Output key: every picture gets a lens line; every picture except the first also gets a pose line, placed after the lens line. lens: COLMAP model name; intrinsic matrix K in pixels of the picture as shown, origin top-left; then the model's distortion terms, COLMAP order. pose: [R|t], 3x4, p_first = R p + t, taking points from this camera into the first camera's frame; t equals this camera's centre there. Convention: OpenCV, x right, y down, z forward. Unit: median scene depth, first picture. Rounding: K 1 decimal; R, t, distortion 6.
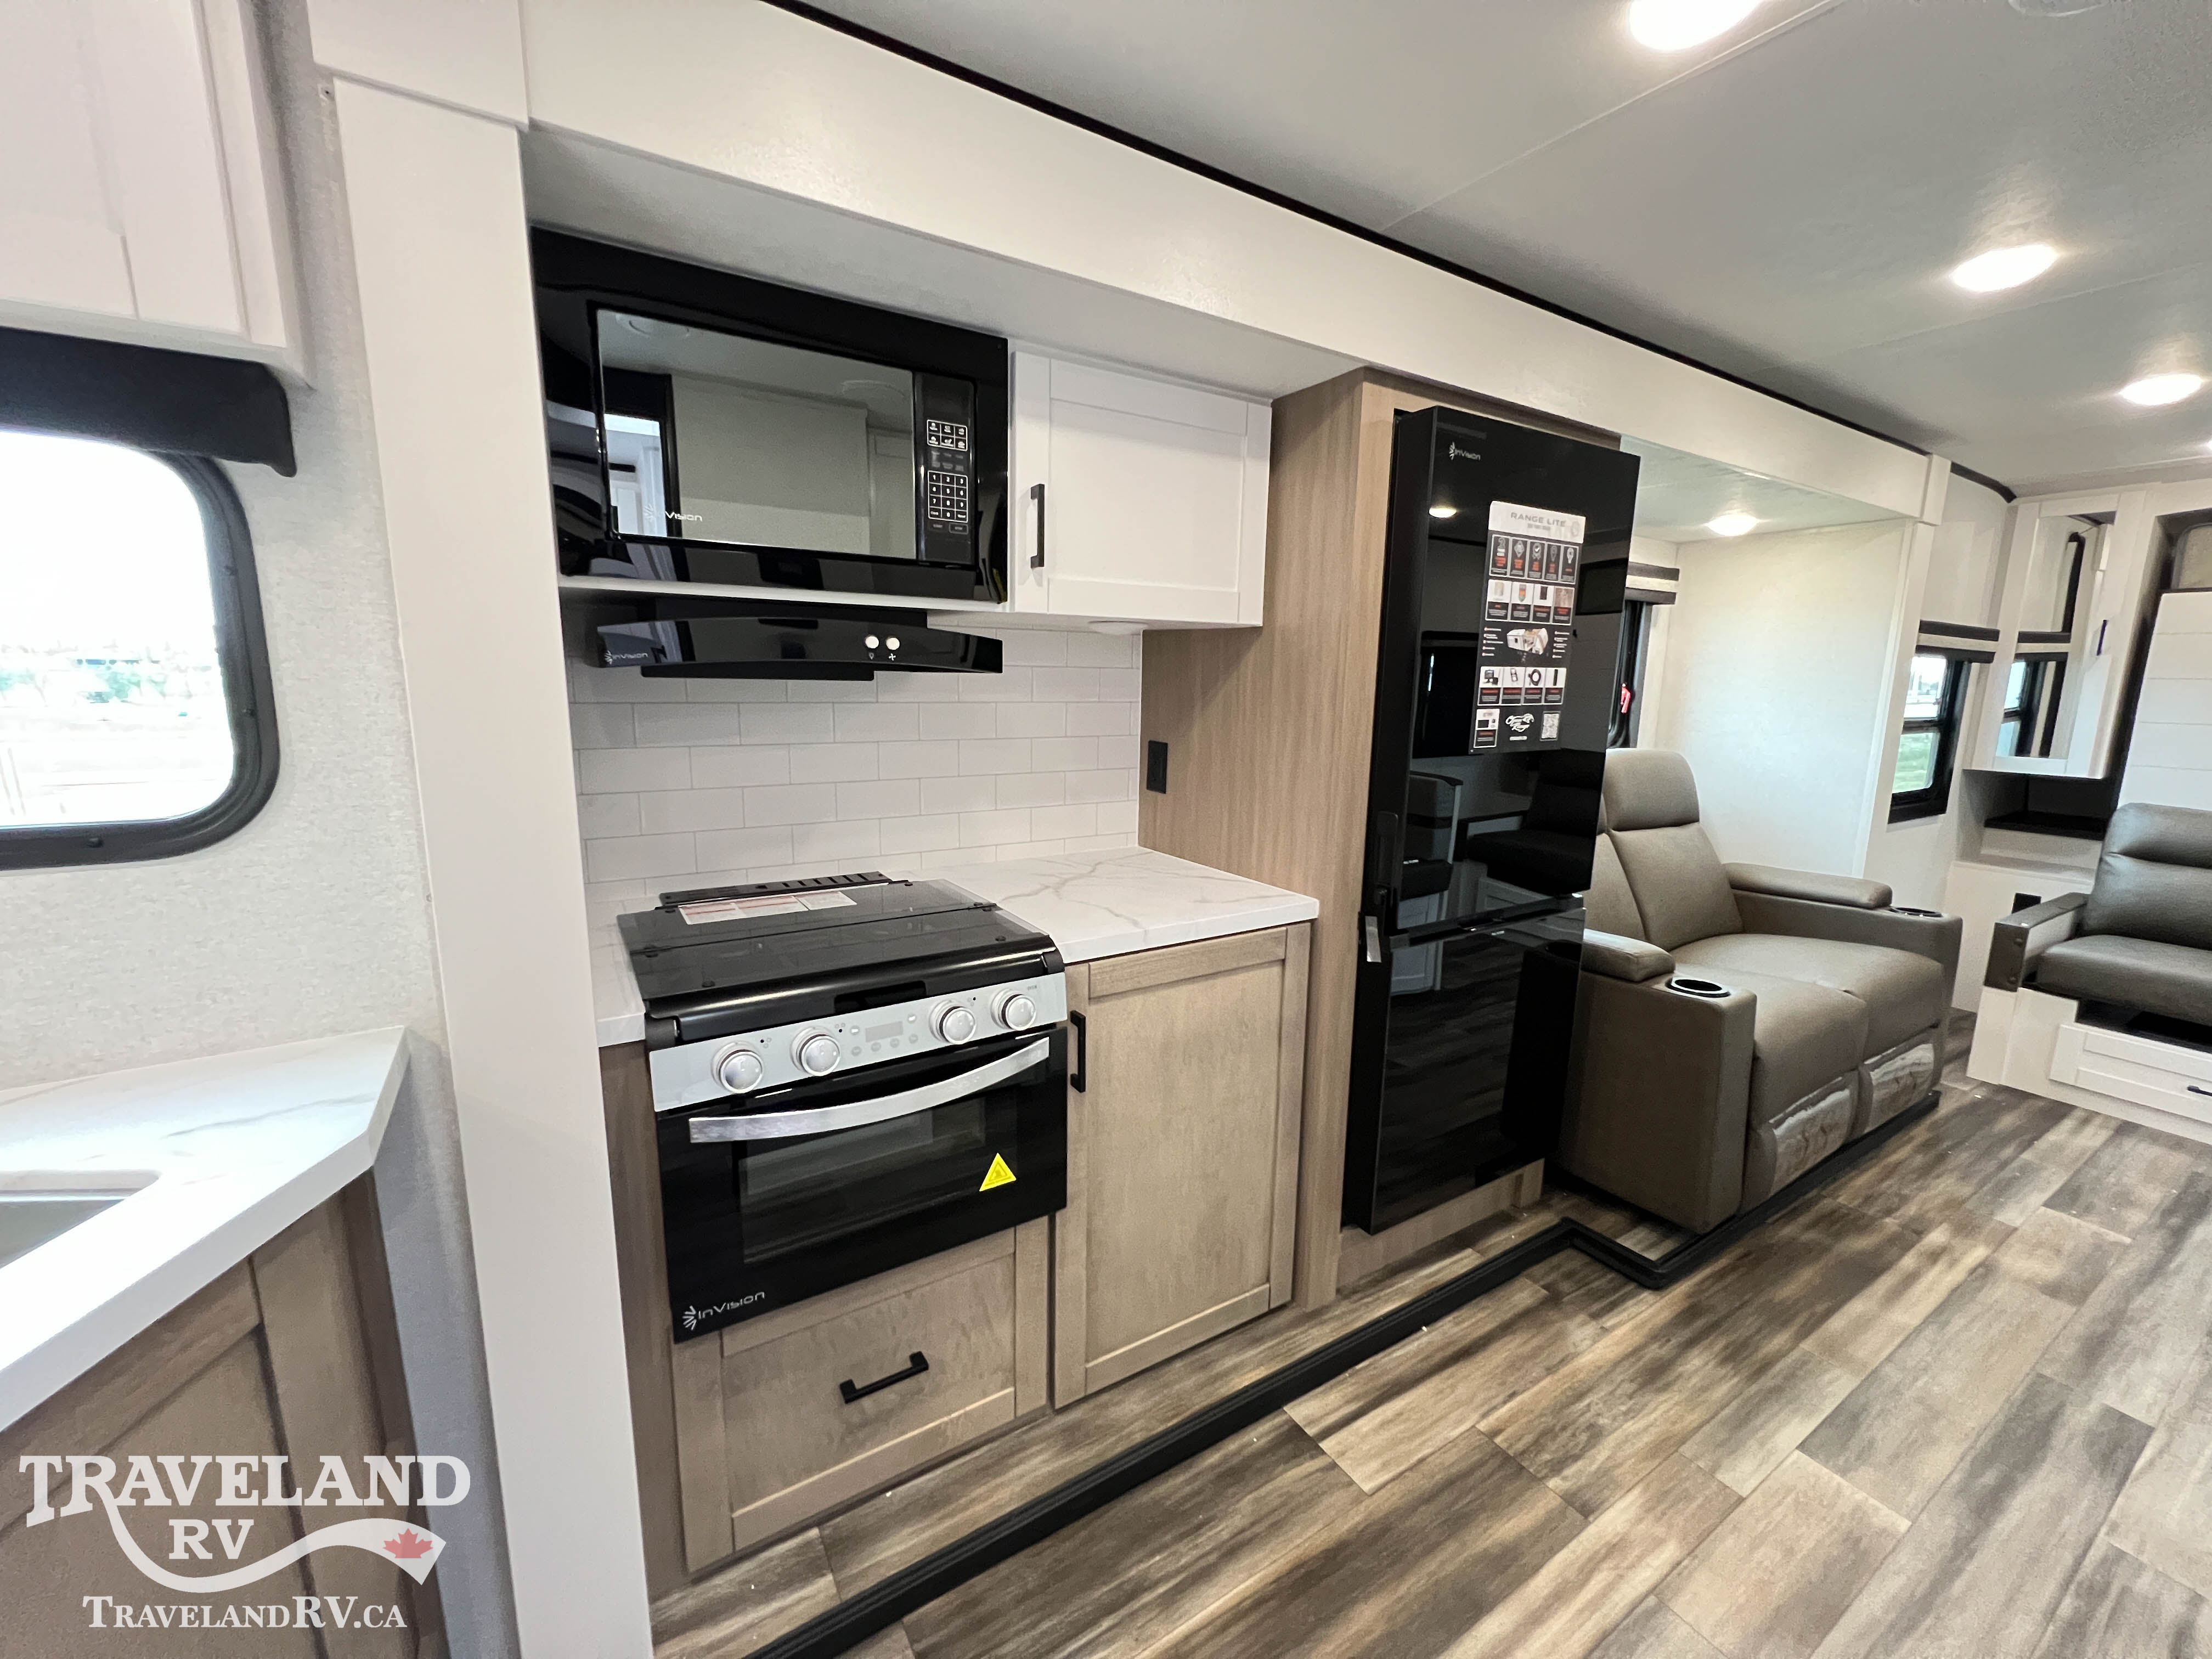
lens RADIAL K [[883.1, 0, 1101.3], [0, 883.1, 826.3], [0, 0, 1]] dist [-0.000885, 0.000401]
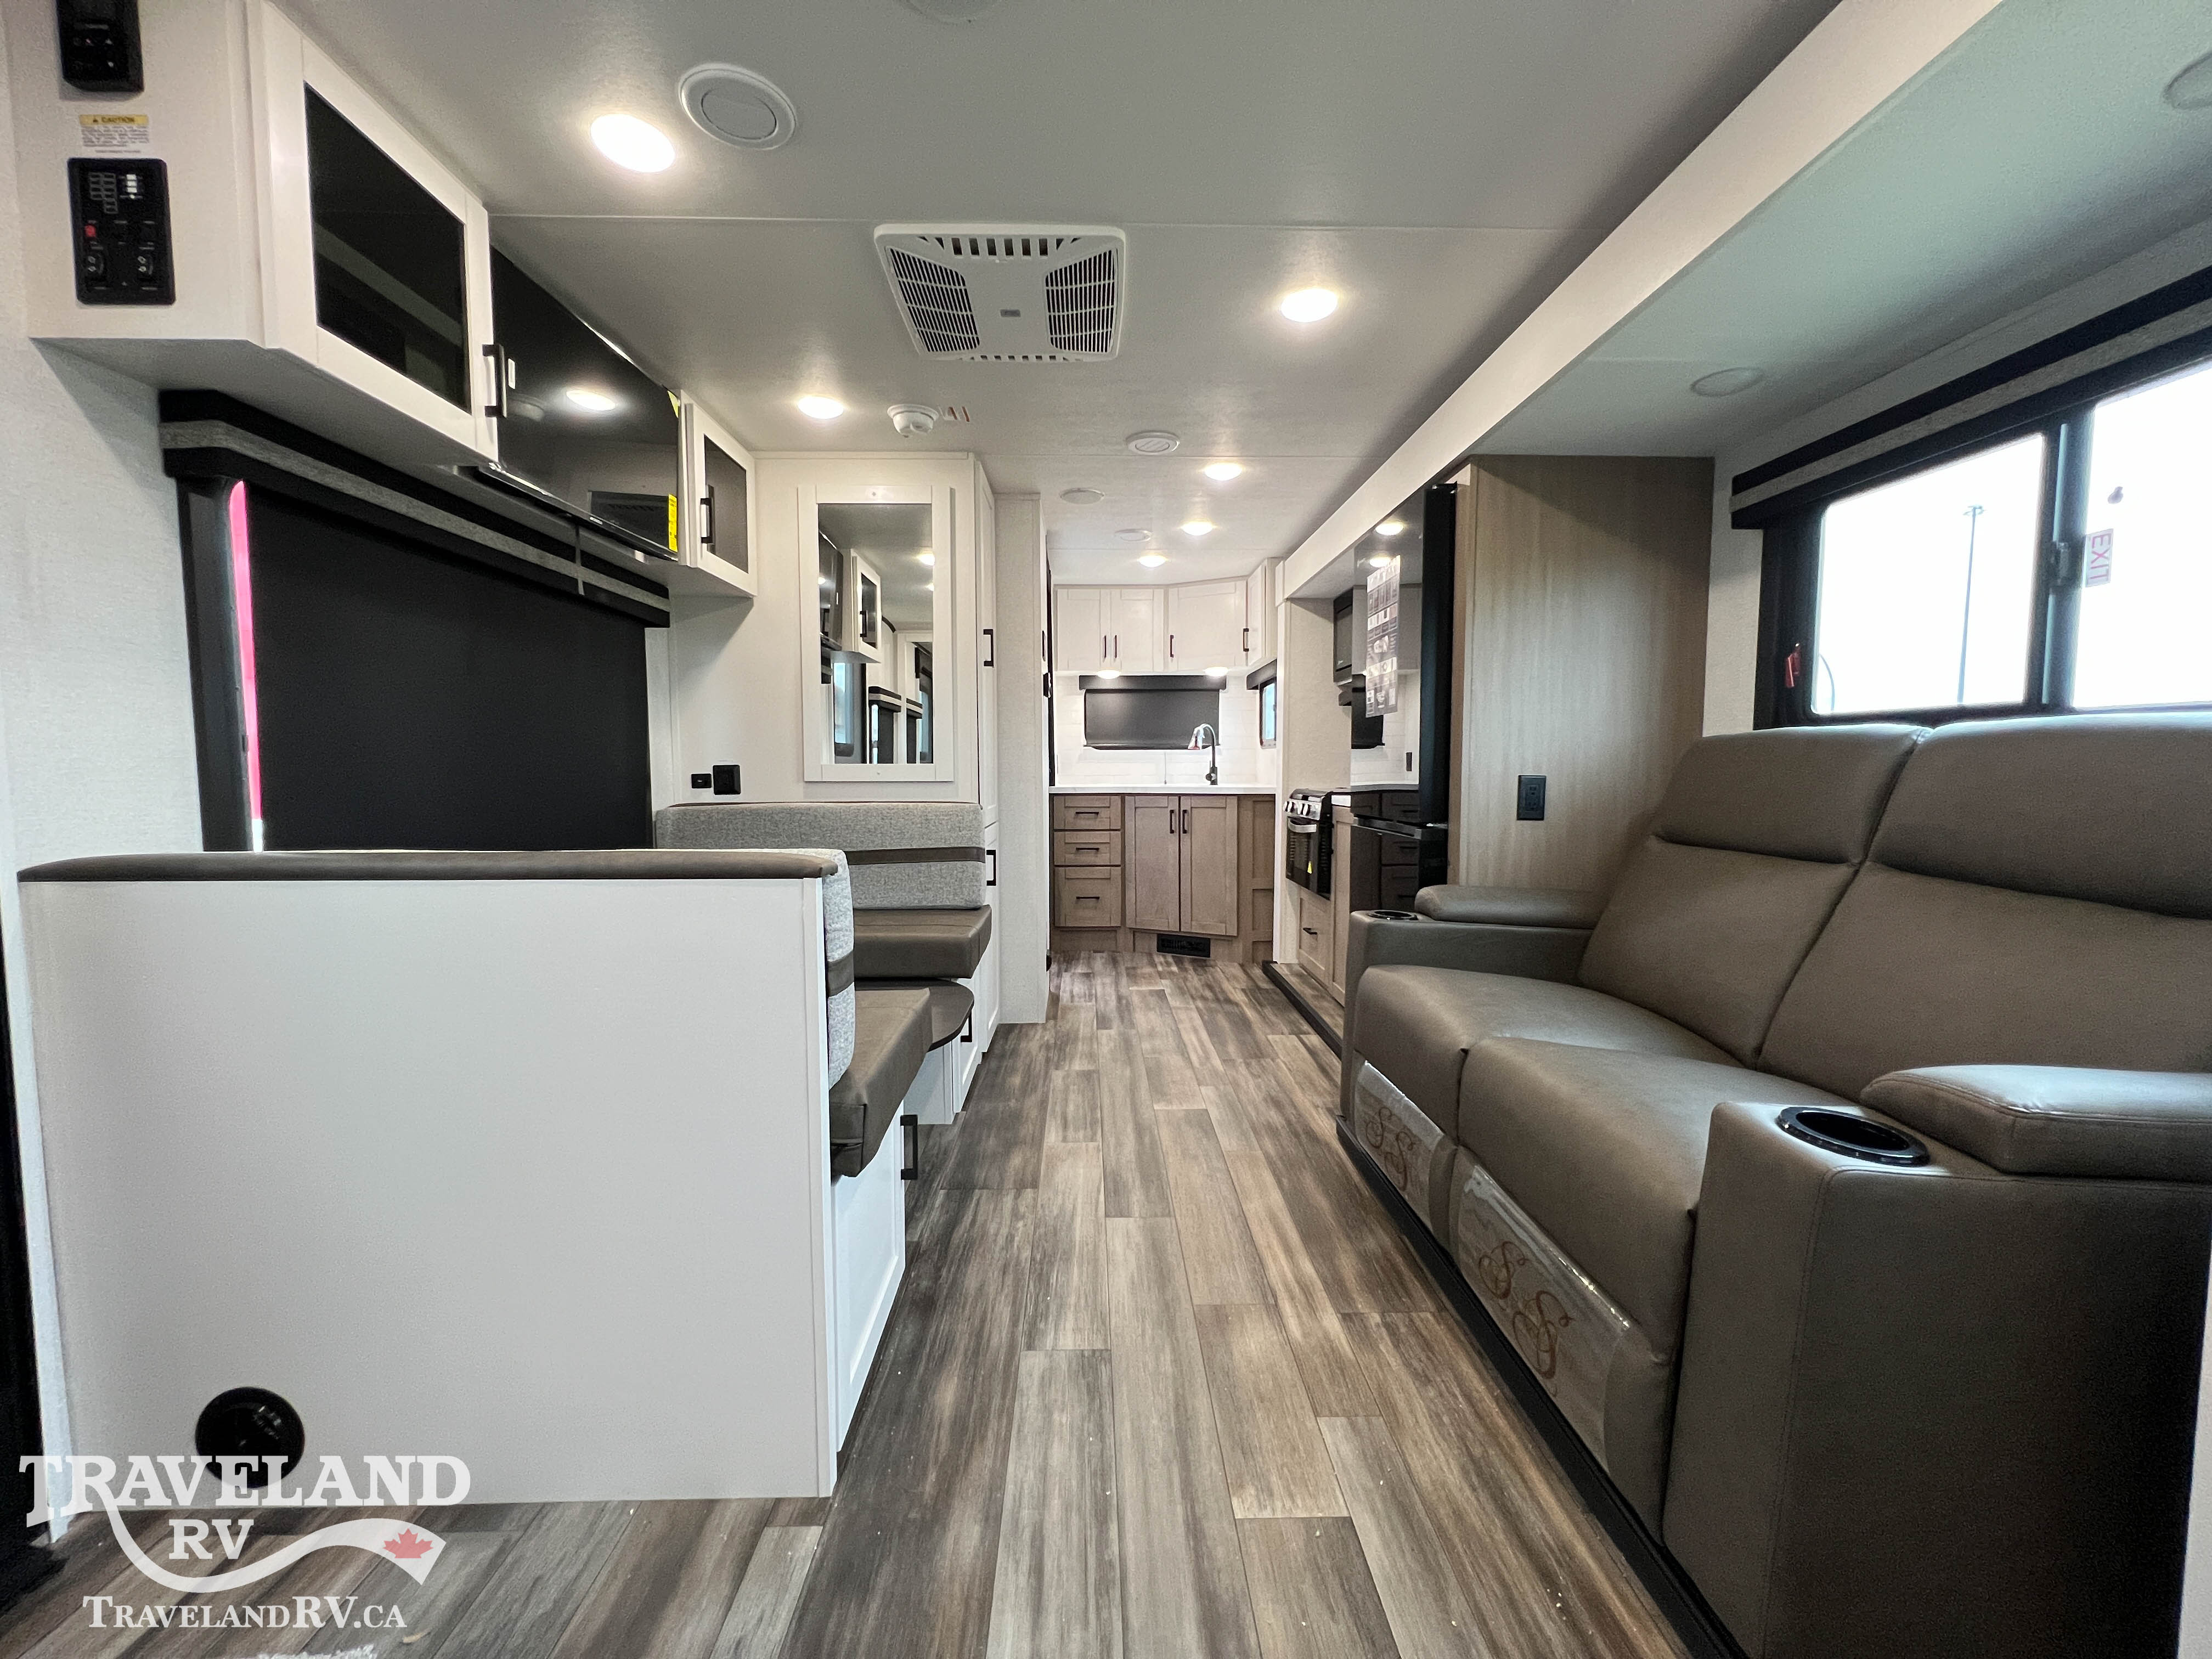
lens RADIAL K [[883.1, 0, 1100.5], [0, 883.1, 830.7], [0, 0, 1]] dist [-0.000885, 0.000401]
pose [[-0.508698, 0.046965, -0.859663, 2.260439], [-0.154649, 0.977285, 0.144903, -0.036156], [0.846942, 0.206658, -0.489880, 1.501643]]
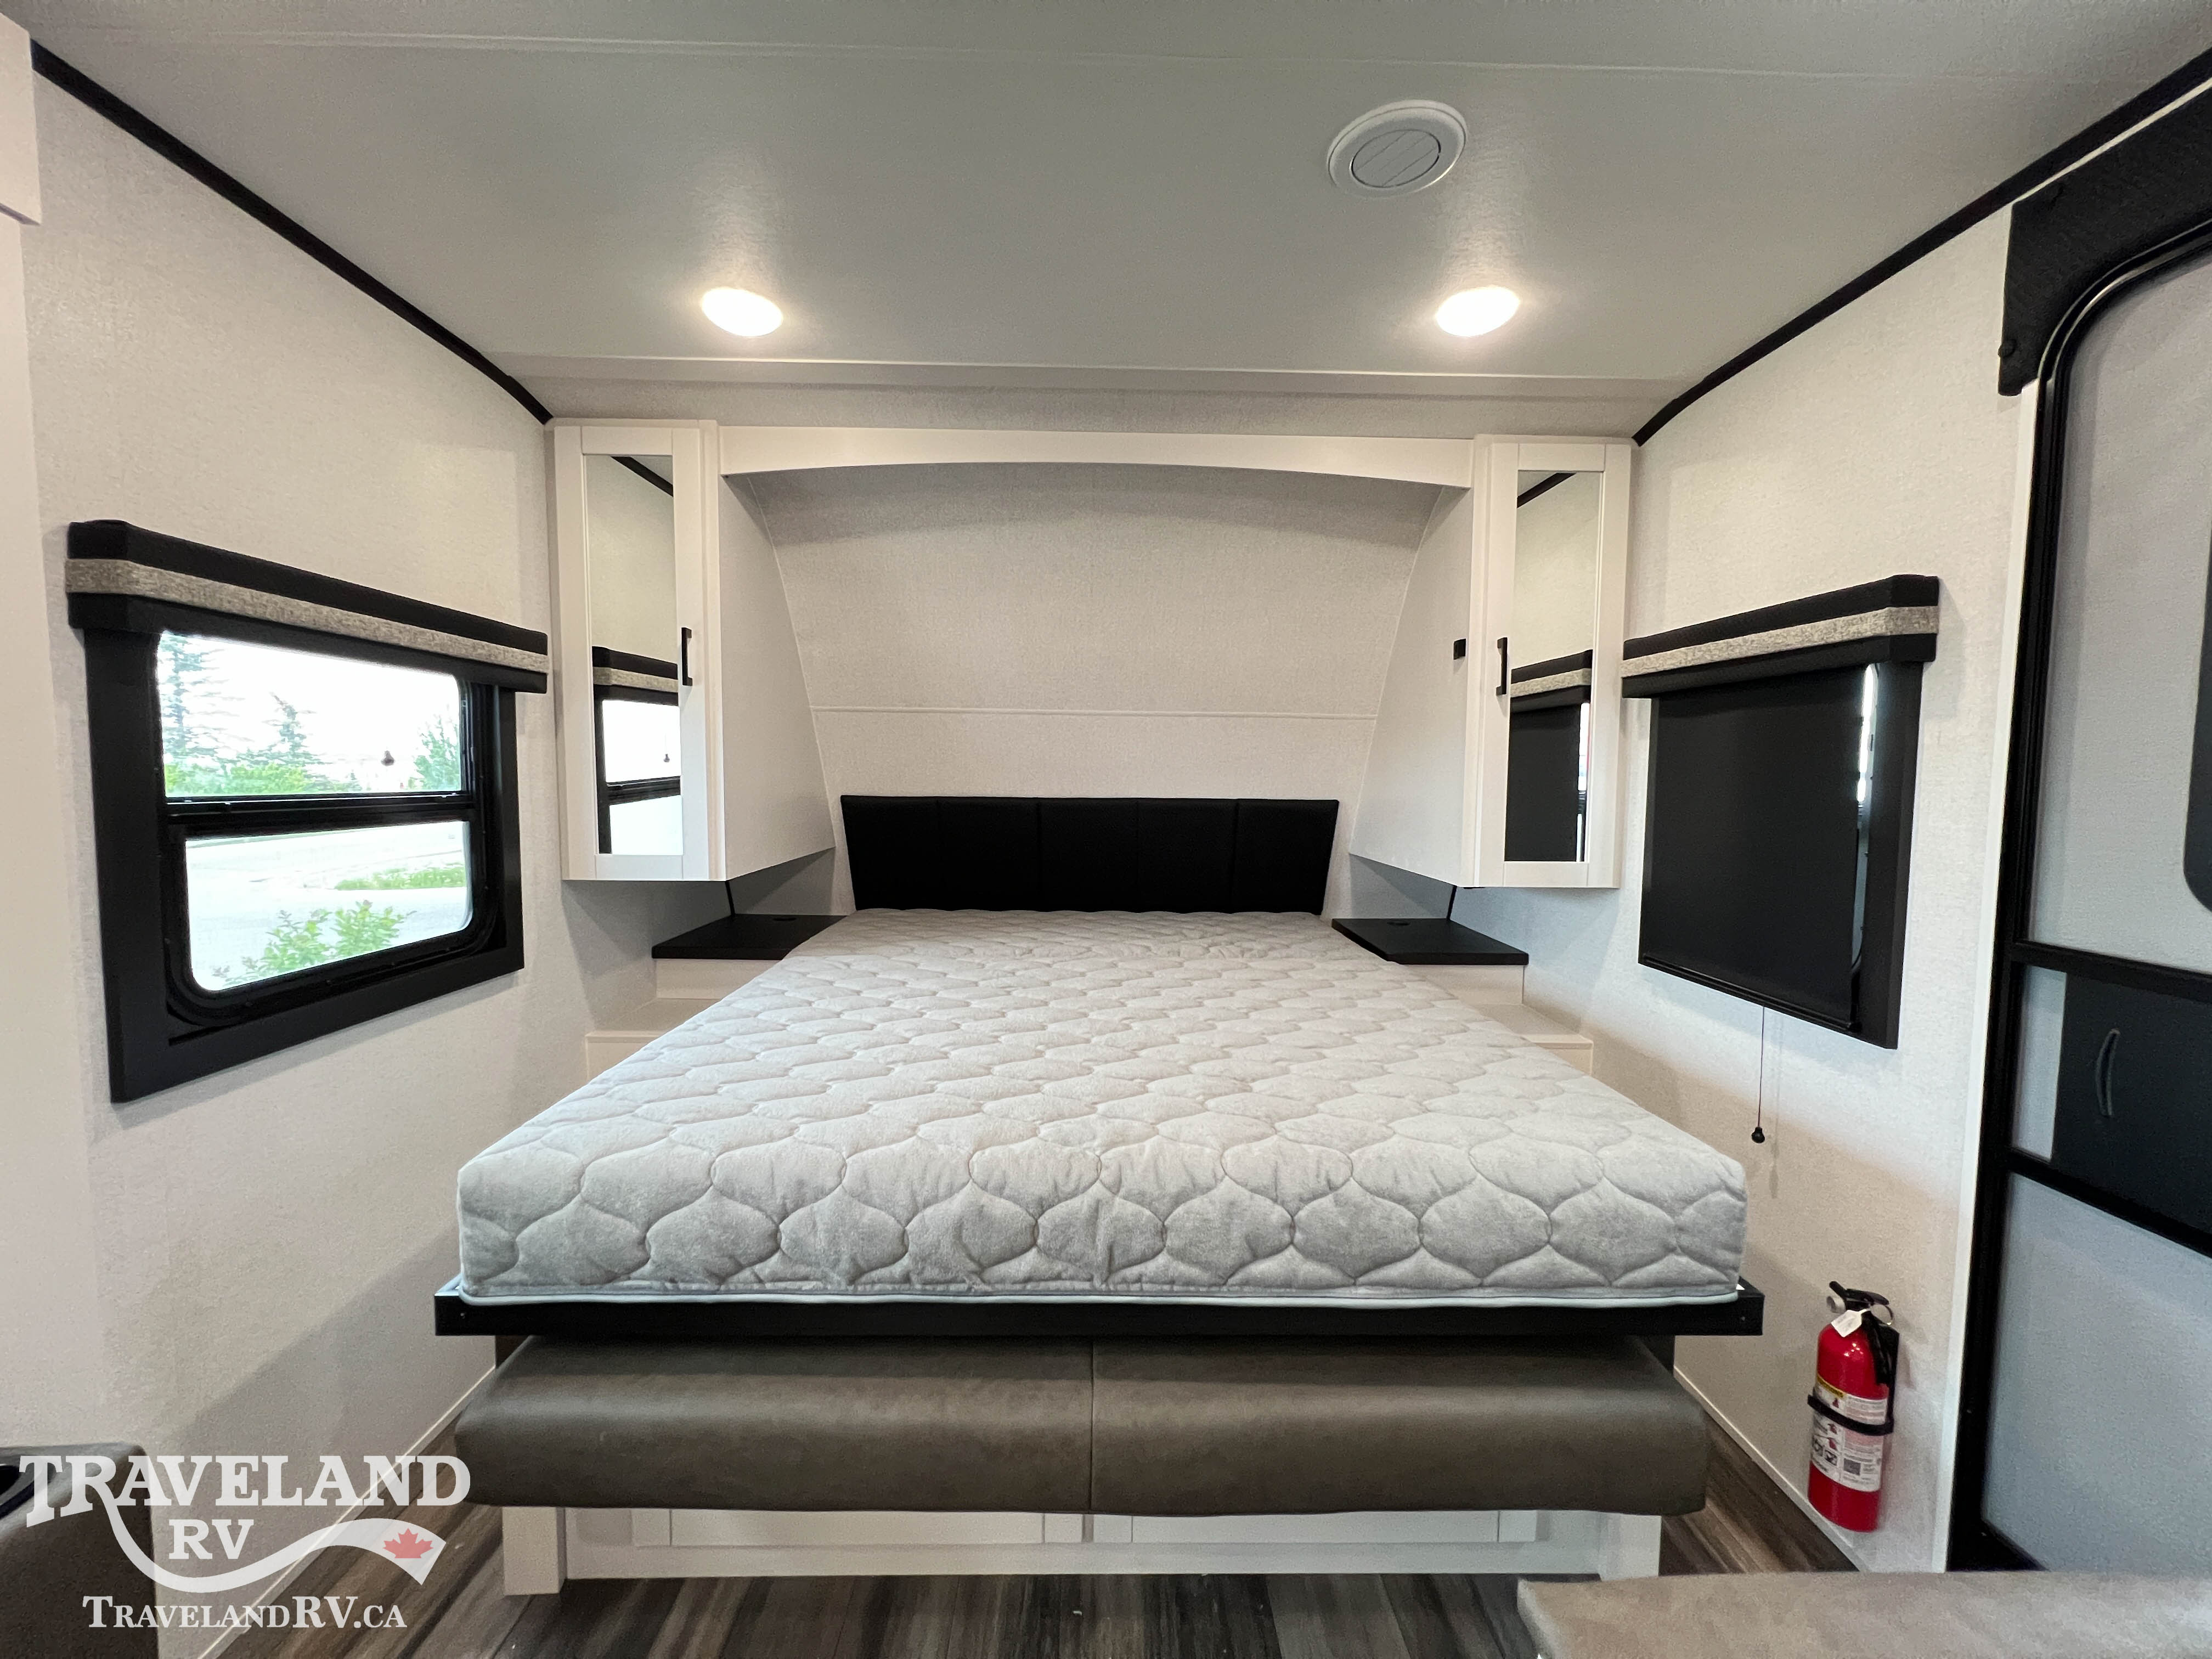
lens RADIAL K [[883.1, 0, 1104.1], [0, 883.1, 825.0], [0, 0, 1]] dist [-0.000885, 0.000401]
pose [[0.512144, -0.062407, 0.856630, 1.482067], [0.146179, 0.989139, -0.015334, -0.088830], [-0.846369, 0.133075, 0.515704, 0.890913]]
